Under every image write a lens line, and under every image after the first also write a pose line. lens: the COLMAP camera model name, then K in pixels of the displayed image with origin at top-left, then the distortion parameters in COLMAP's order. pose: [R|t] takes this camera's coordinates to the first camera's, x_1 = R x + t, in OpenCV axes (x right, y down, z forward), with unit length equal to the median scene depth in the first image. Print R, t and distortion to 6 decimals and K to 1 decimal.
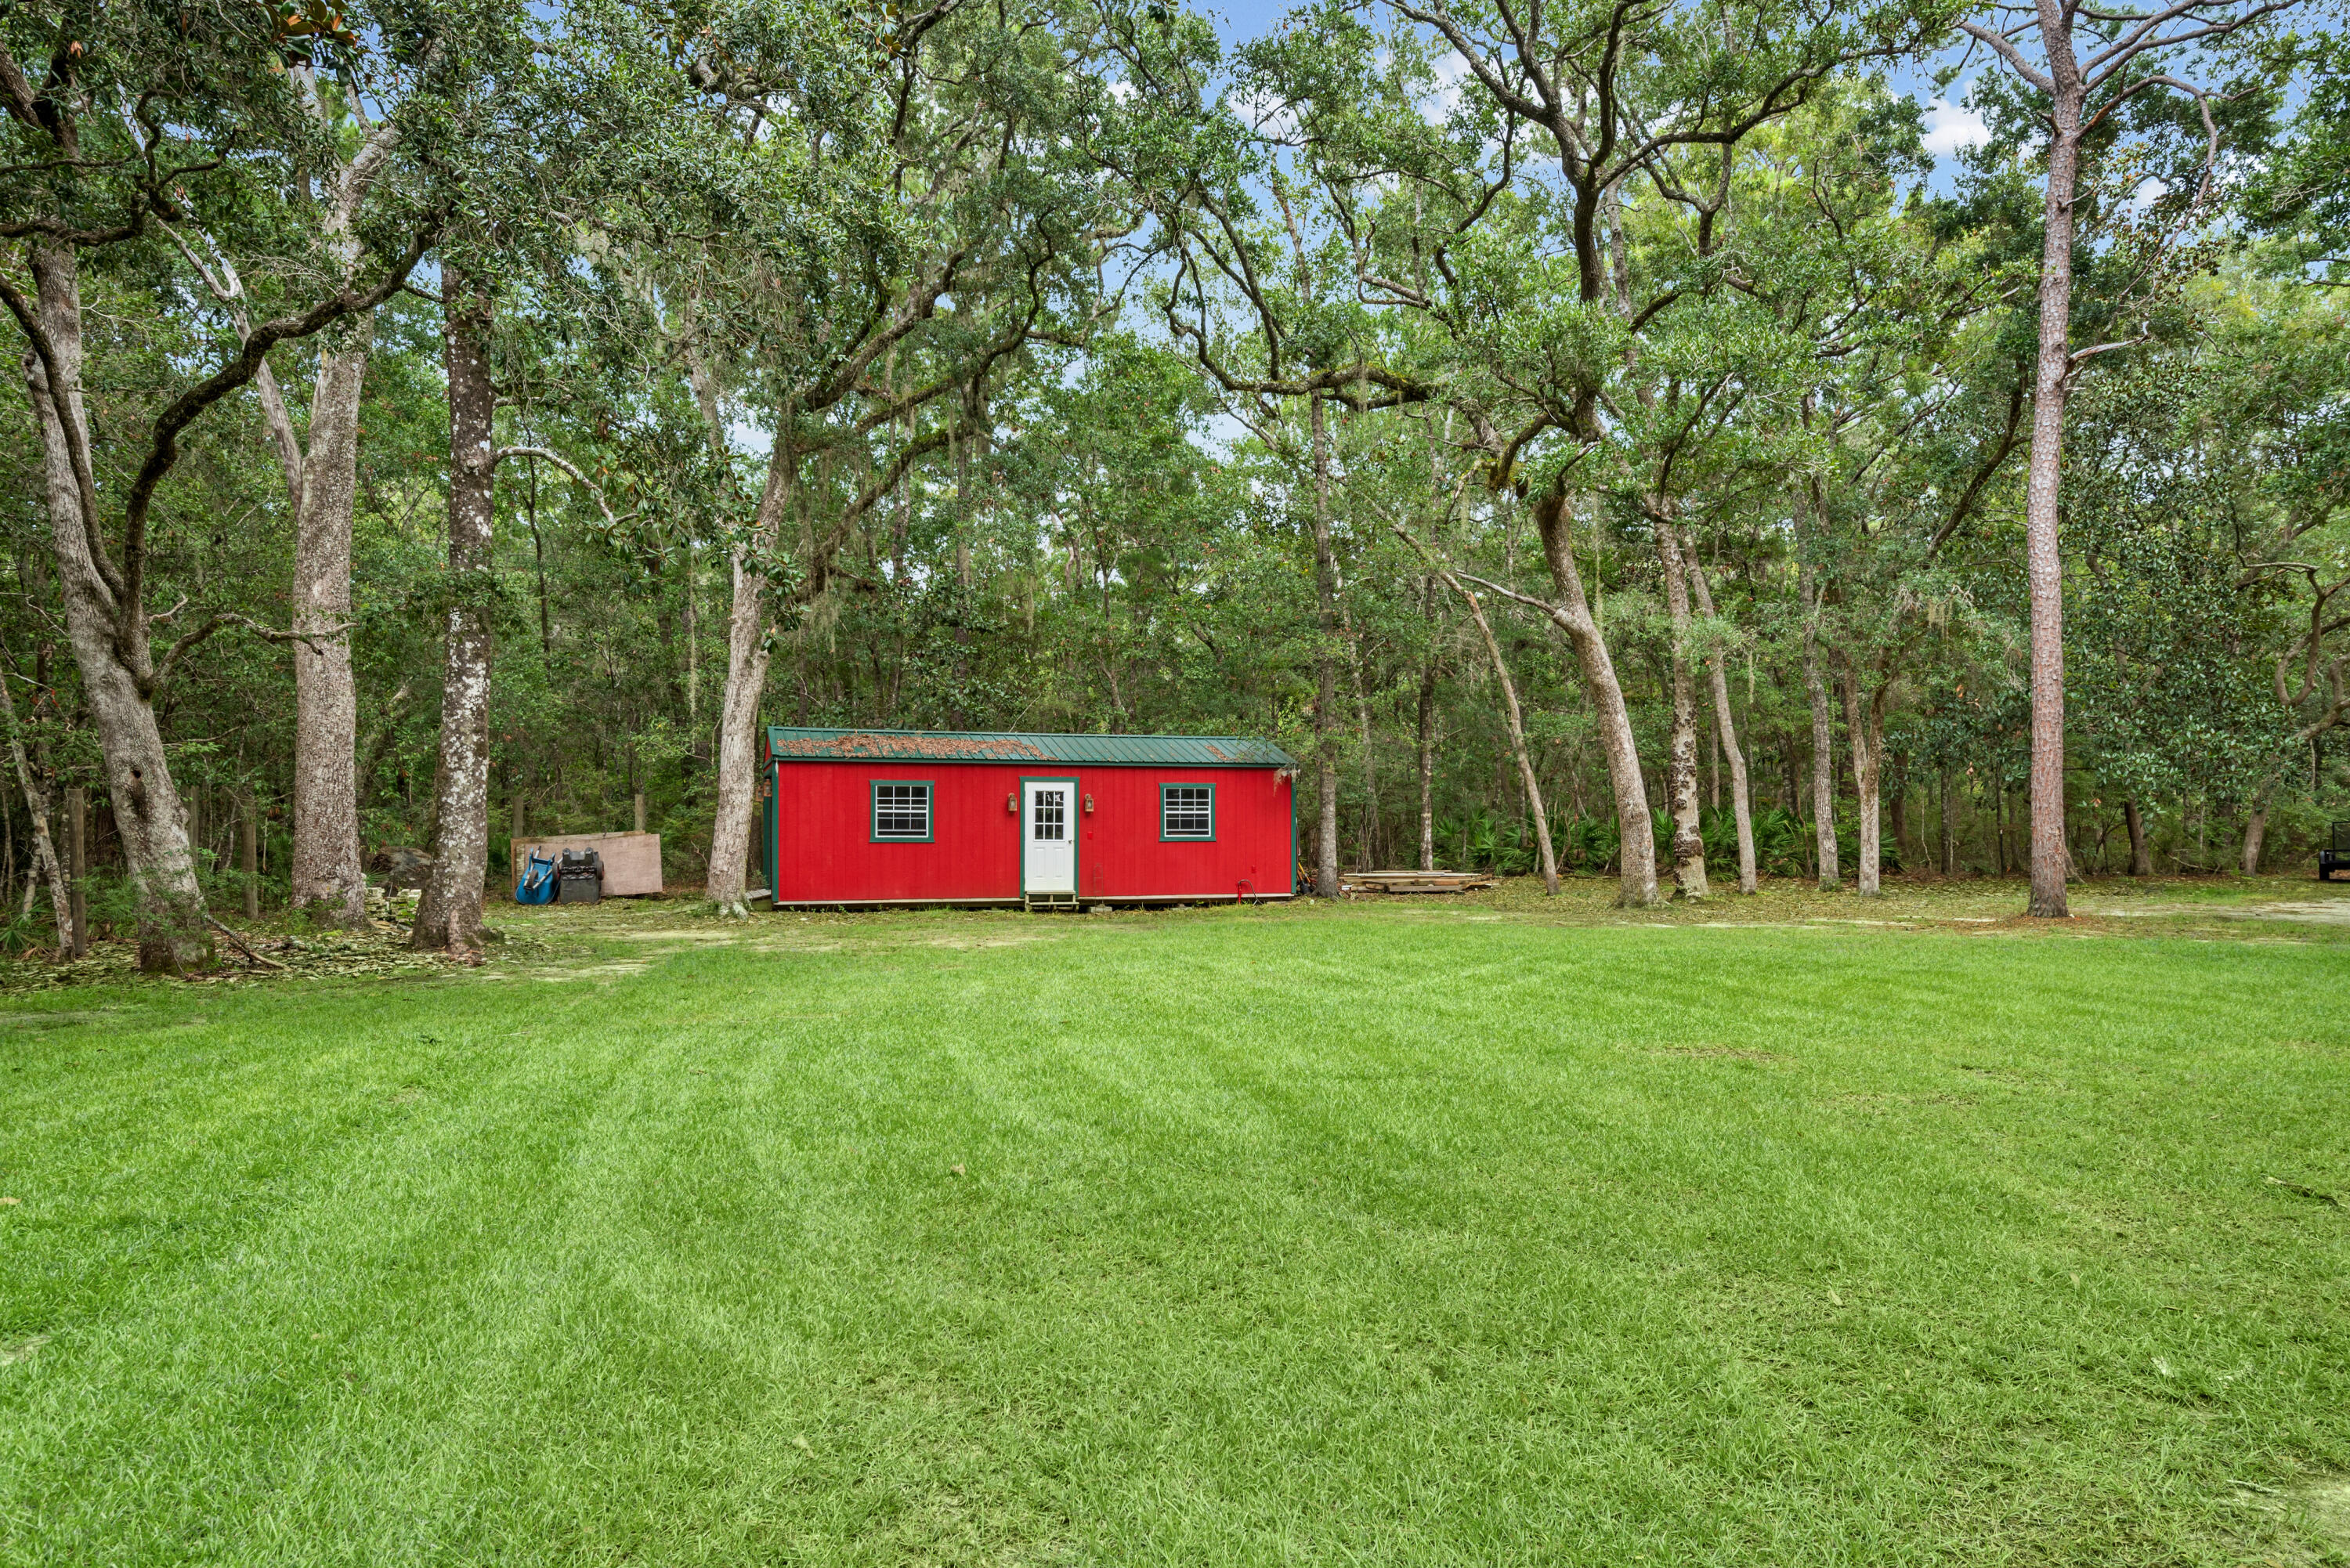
lens RADIAL K [[1499.6, 0, 1172.7], [0, 1499.6, 790.6], [0, 0, 1]] dist [-0.001574, -0.000246]
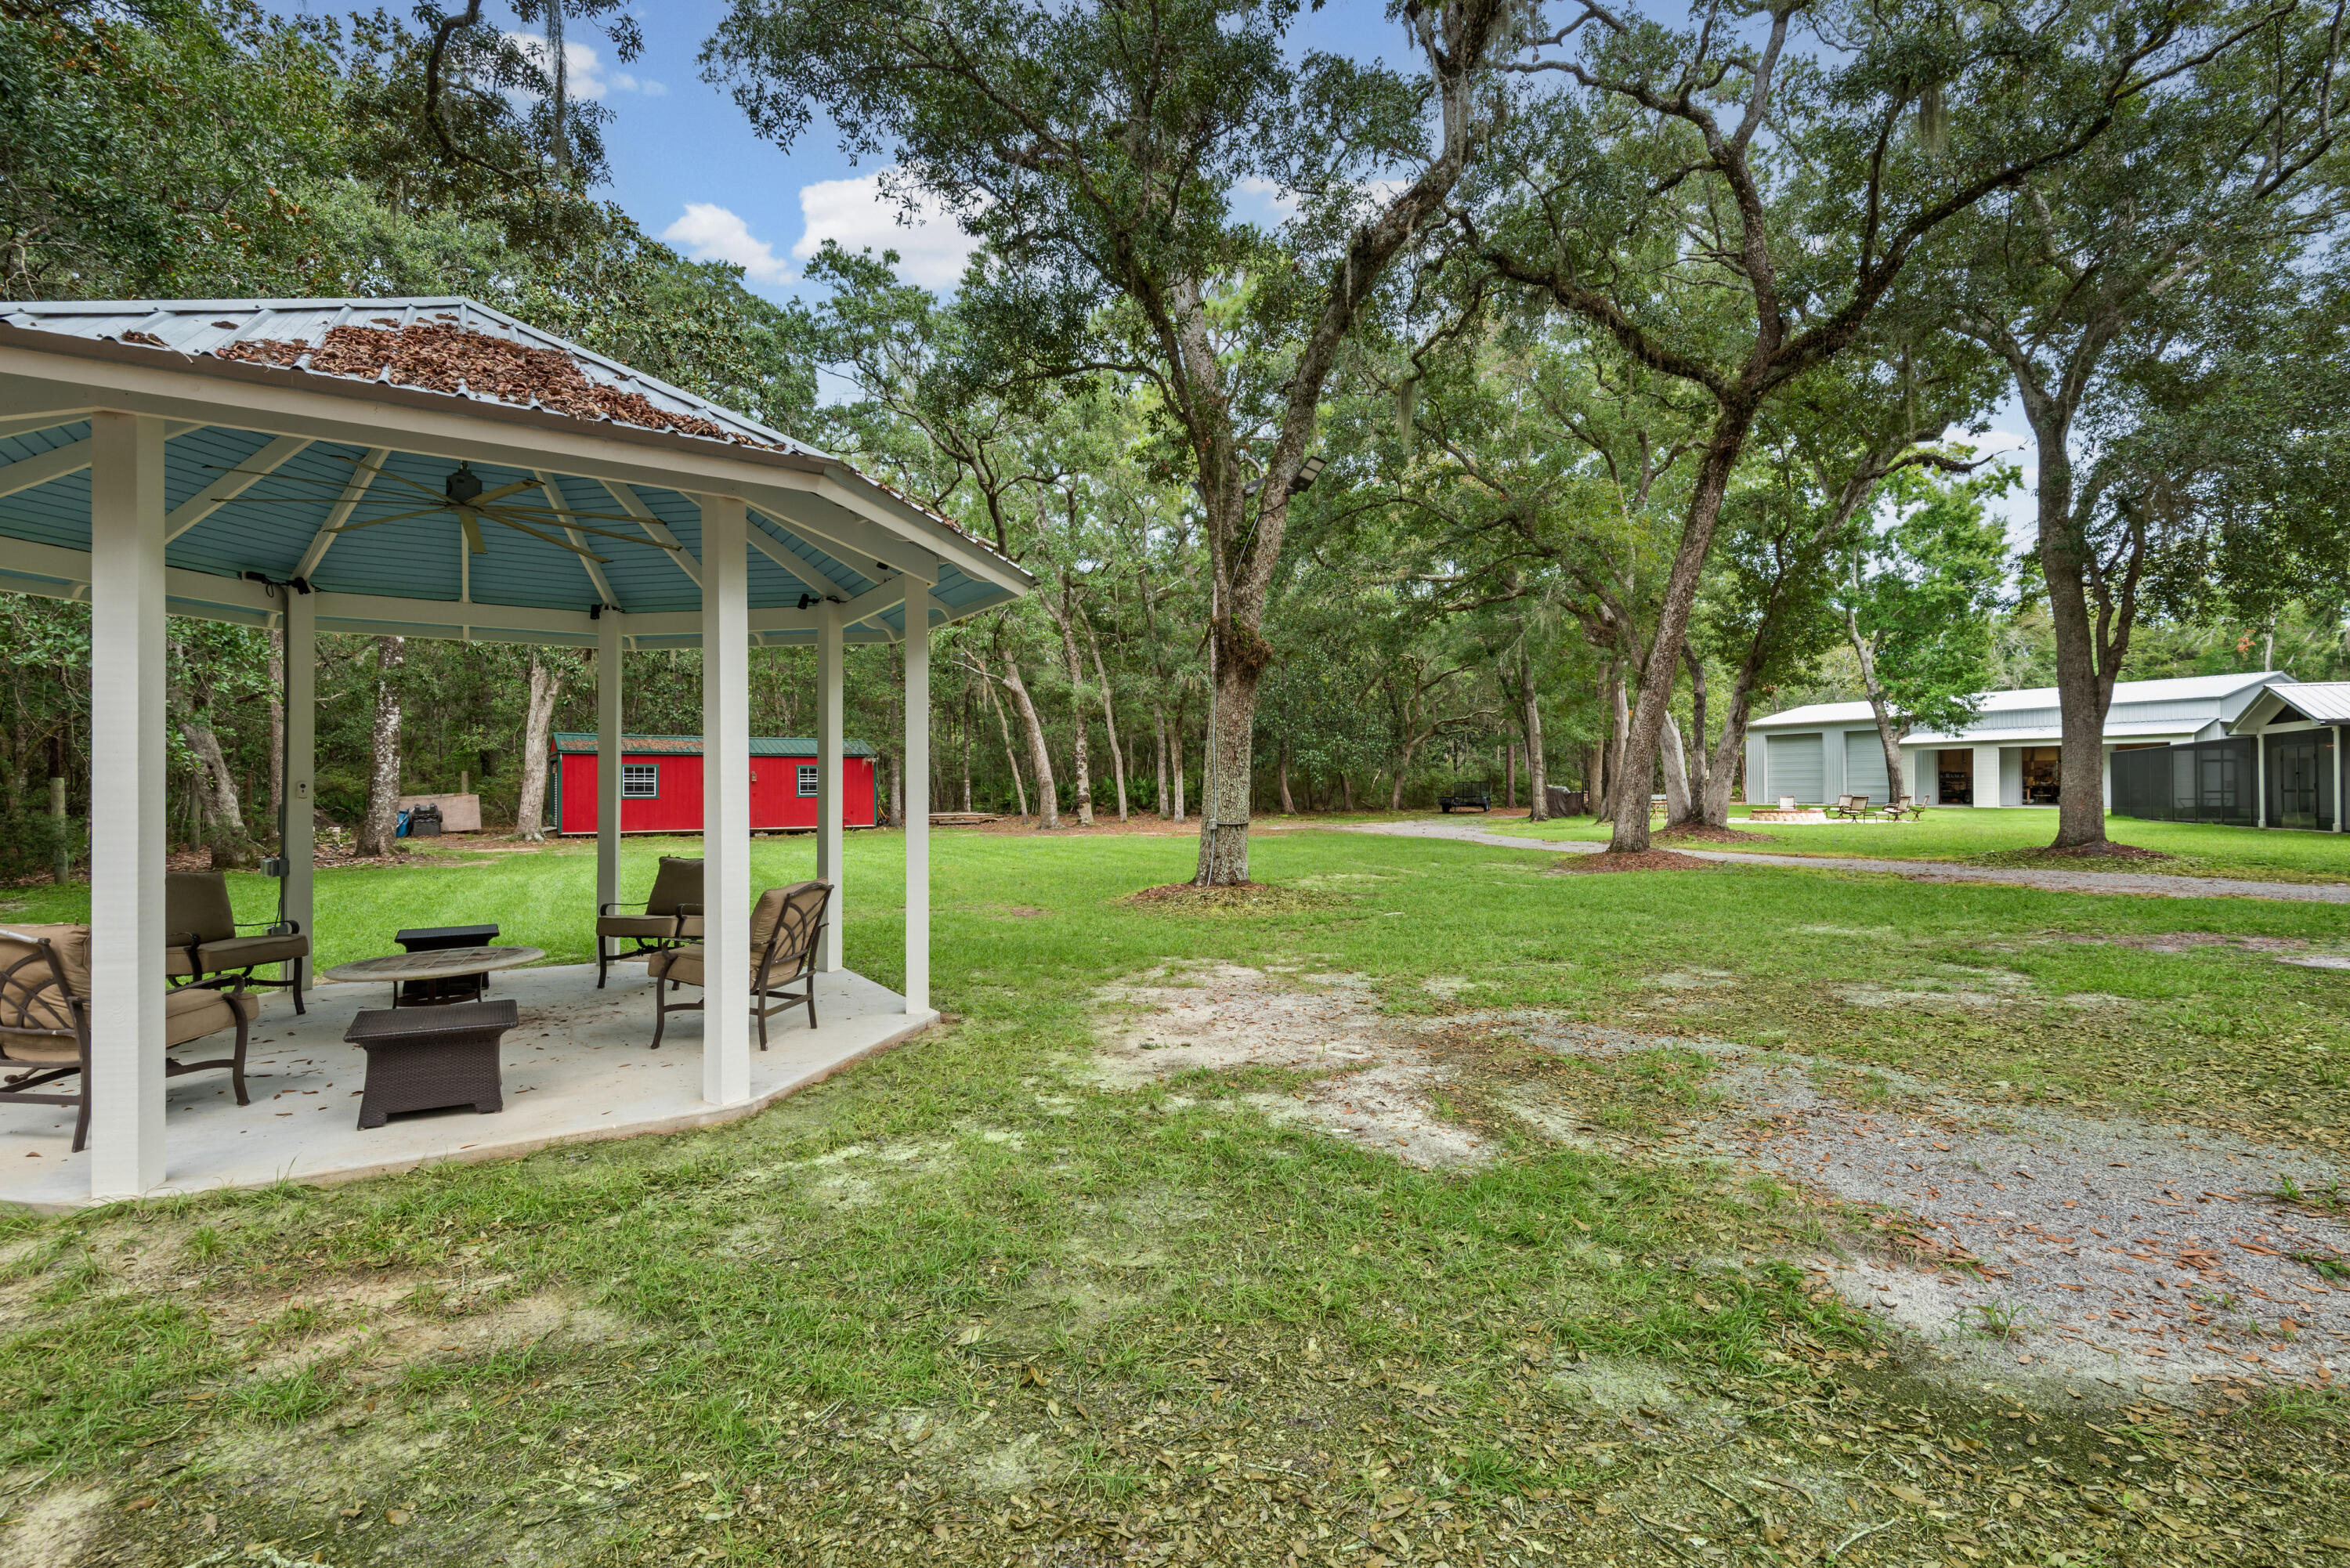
lens RADIAL K [[1058.4, 0, 1181.5], [0, 1058.4, 774.1], [0, 0, 1]] dist [-0.004561, -0.001031]
pose [[0.956980, -0.000460, 0.290153, 0.069912], [-0.003865, 0.999890, 0.014332, -0.014783], [-0.290128, -0.014837, 0.956873, -0.378937]]
